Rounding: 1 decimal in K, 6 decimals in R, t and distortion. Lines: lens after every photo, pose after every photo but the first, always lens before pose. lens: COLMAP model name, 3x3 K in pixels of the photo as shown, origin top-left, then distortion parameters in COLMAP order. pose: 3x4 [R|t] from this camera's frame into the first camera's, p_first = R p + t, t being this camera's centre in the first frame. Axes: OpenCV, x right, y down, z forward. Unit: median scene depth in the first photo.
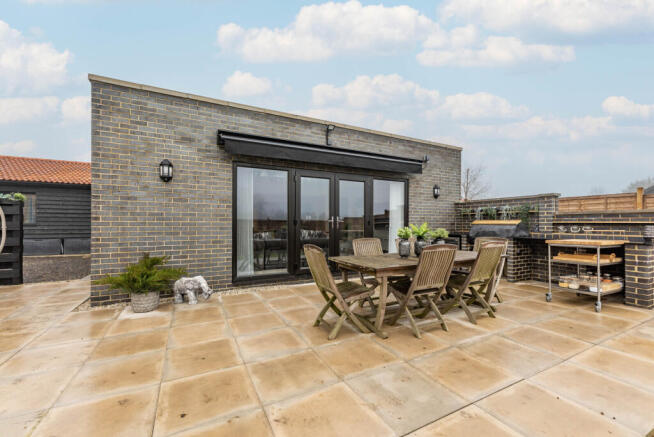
lens RADIAL K [[270.1, 0, 329.5], [0, 270.1, 223.6], [0, 0, 1]] dist [0.000795, 0.000038]
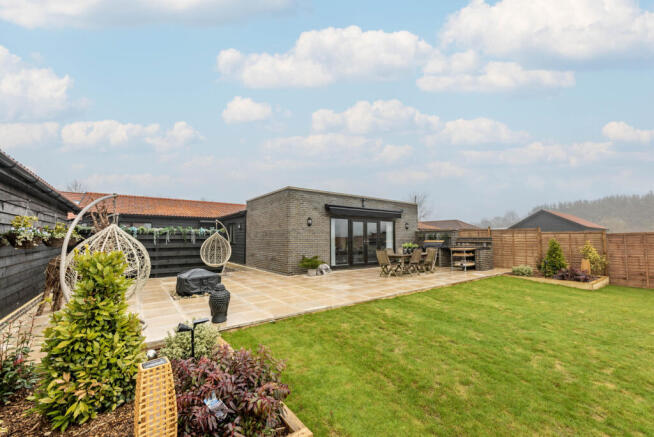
lens RADIAL K [[270.1, 0, 323.6], [0, 270.1, 216.6], [0, 0, 1]] dist [0.000795, 0.000038]
pose [[0.988921, 0.009945, 0.148110, -0.736597], [0.001868, 0.996841, -0.079406, -0.038176], [-0.148431, 0.078803, 0.985778, -1.285558]]
